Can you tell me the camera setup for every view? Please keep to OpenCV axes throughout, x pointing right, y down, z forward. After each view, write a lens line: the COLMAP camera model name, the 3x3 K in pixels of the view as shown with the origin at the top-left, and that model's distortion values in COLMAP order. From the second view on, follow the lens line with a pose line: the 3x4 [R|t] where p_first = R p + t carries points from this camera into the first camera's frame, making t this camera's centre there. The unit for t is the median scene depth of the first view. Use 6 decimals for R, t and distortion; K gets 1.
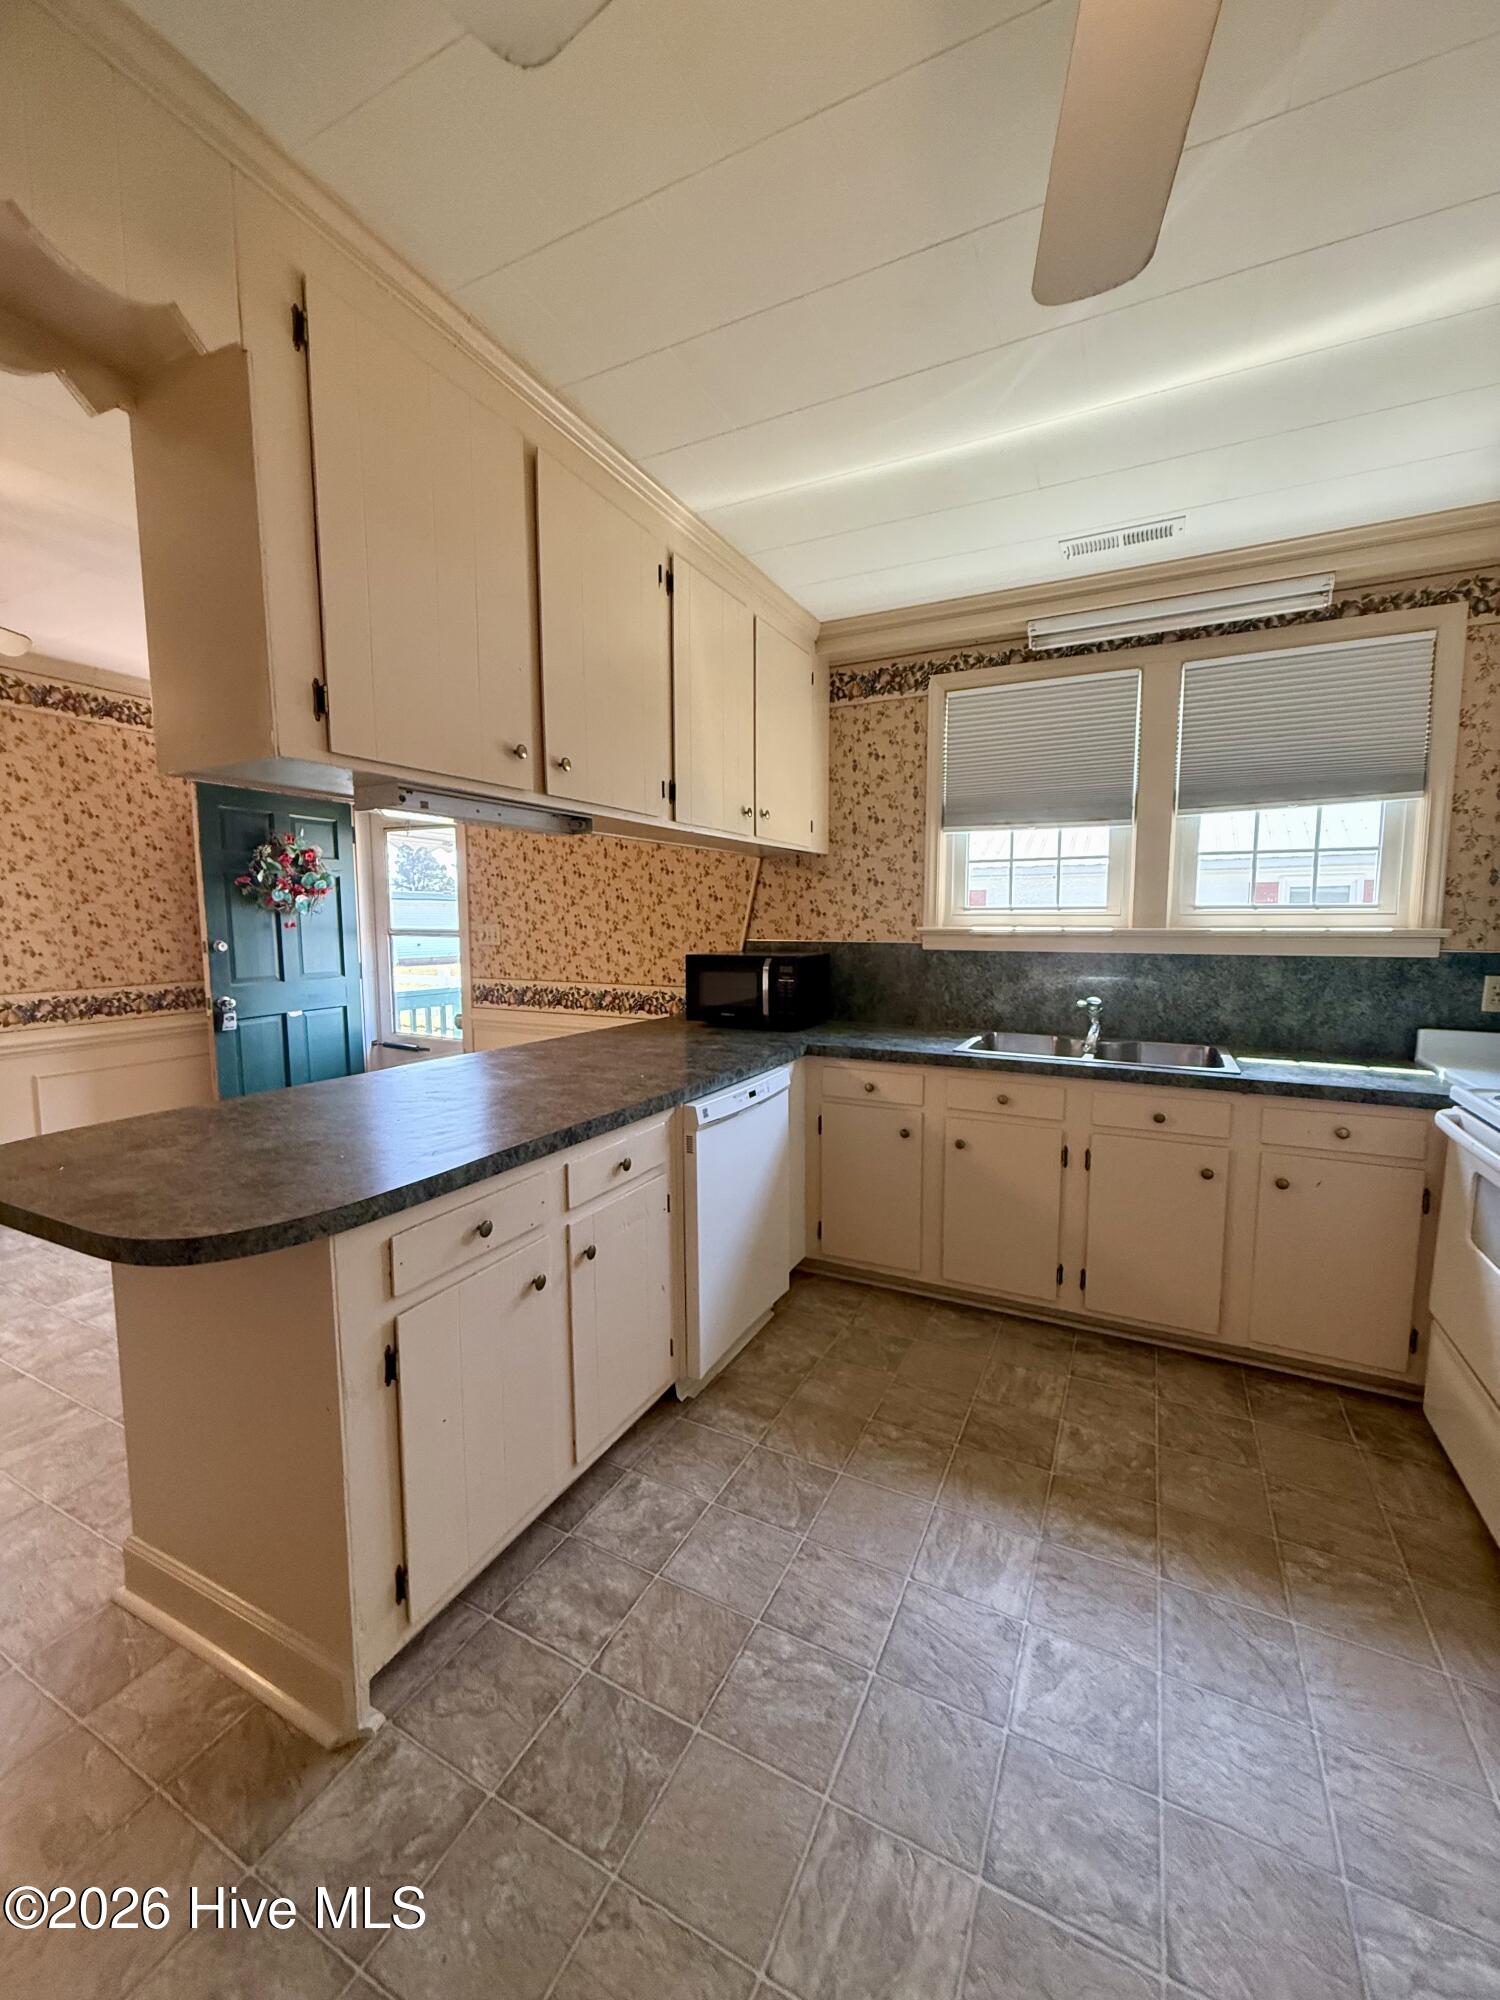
lens RADIAL K [[793.3, 0, 750.2], [0, 793.3, 996.9], [0, 0, 1]] dist [-0.002136, 0.000857]
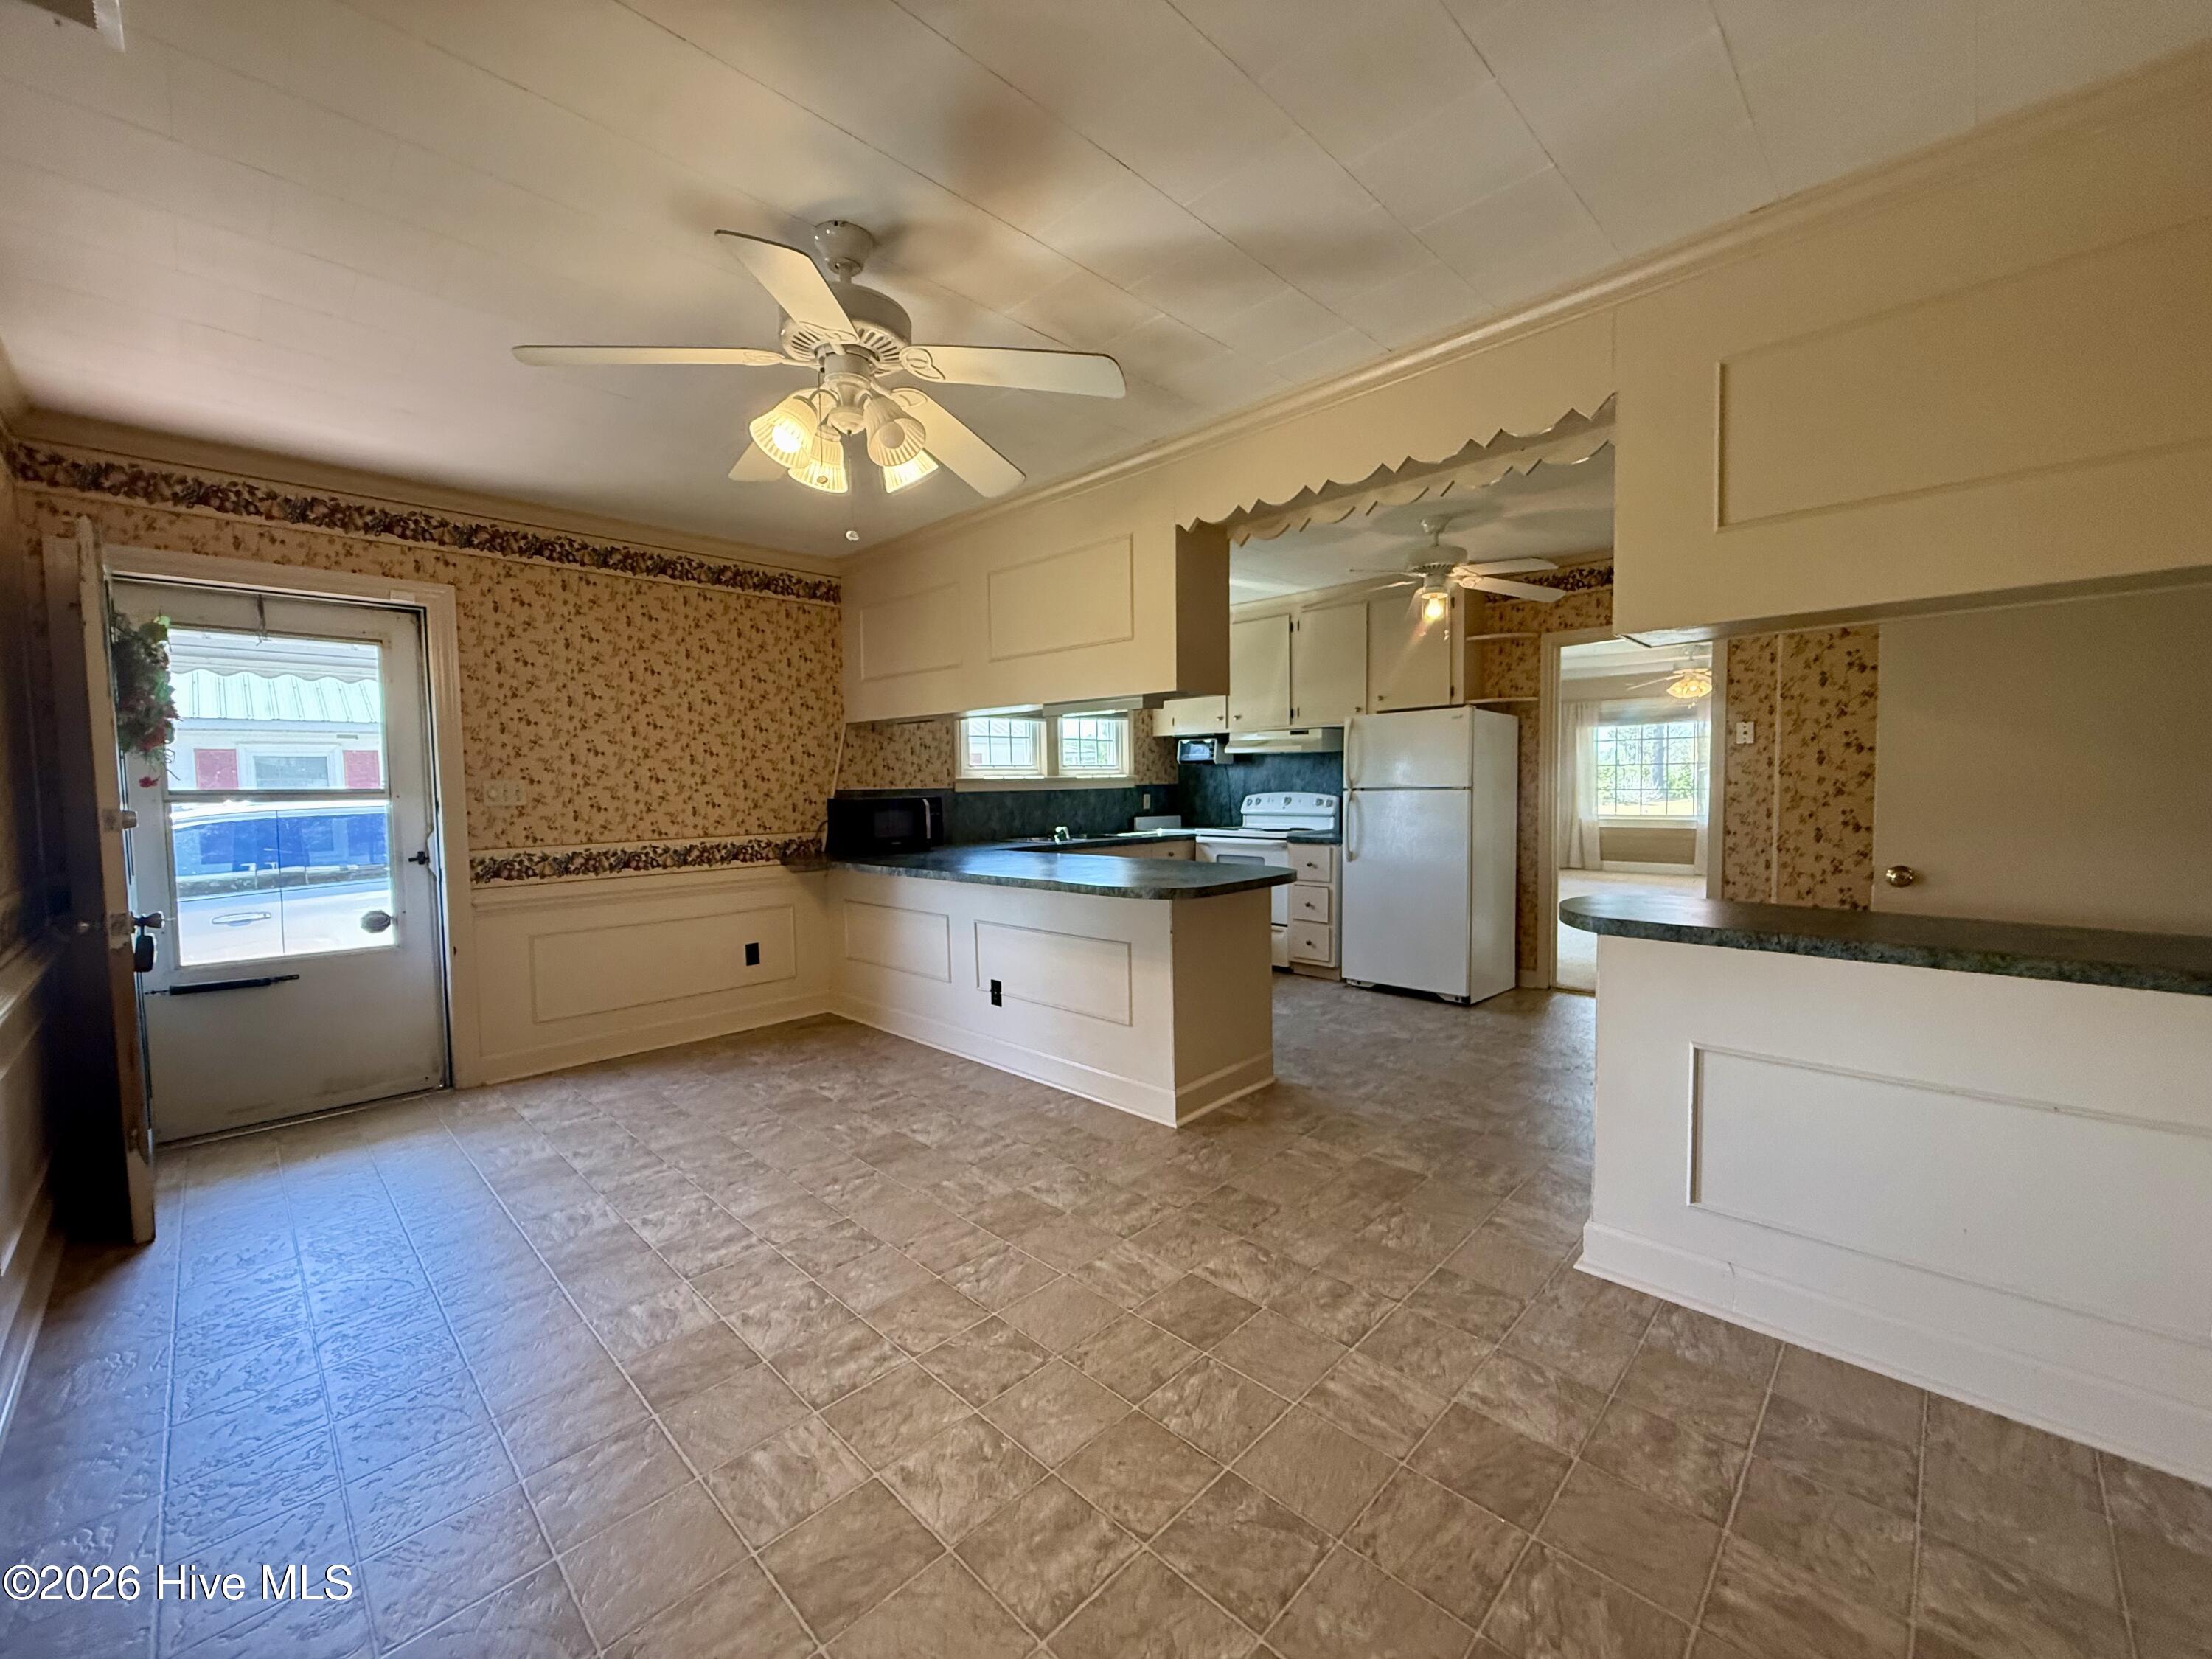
lens RADIAL K [[877.4, 0, 1101.2], [0, 877.4, 830.9], [0, 0, 1]] dist [-0.002136, 0.000857]
pose [[0.303657, -0.057078, 0.951070, -1.514392], [0.108076, 0.993825, 0.025137, 0.002942], [-0.946632, 0.095155, 0.307951, 0.260728]]
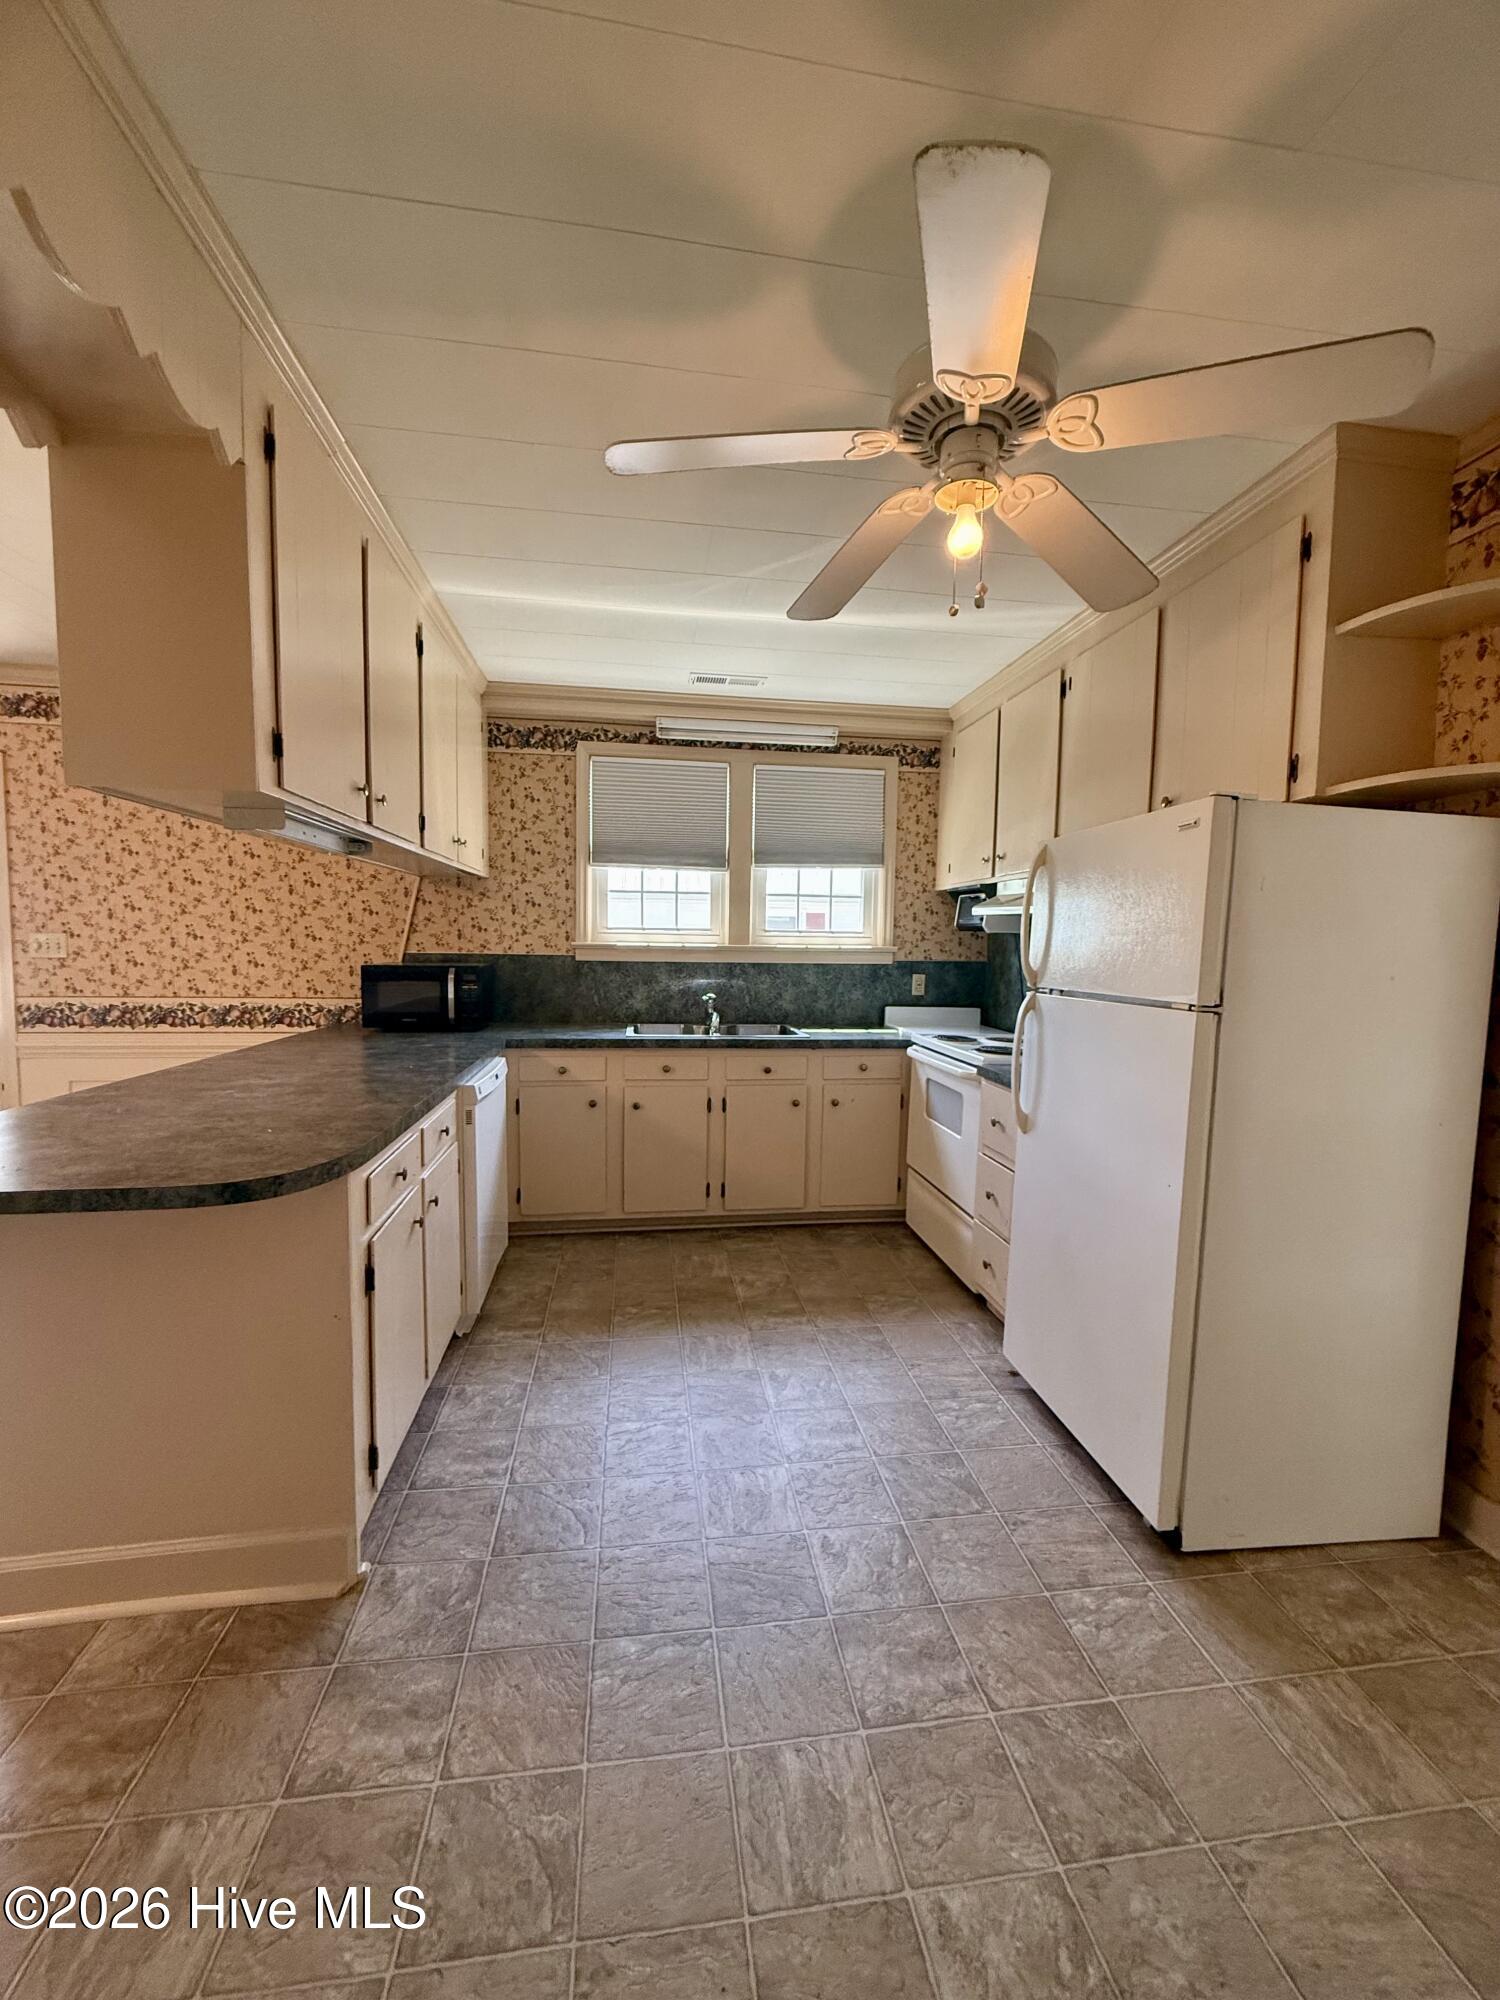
lens RADIAL K [[793.3, 0, 750.9], [0, 793.3, 998.2], [0, 0, 1]] dist [-0.002136, 0.000857]
pose [[0.819096, -0.027020, 0.573019, -0.308080], [0.039505, 0.999176, -0.009355, 0.024316], [-0.572294, 0.030299, 0.819488, -0.184405]]
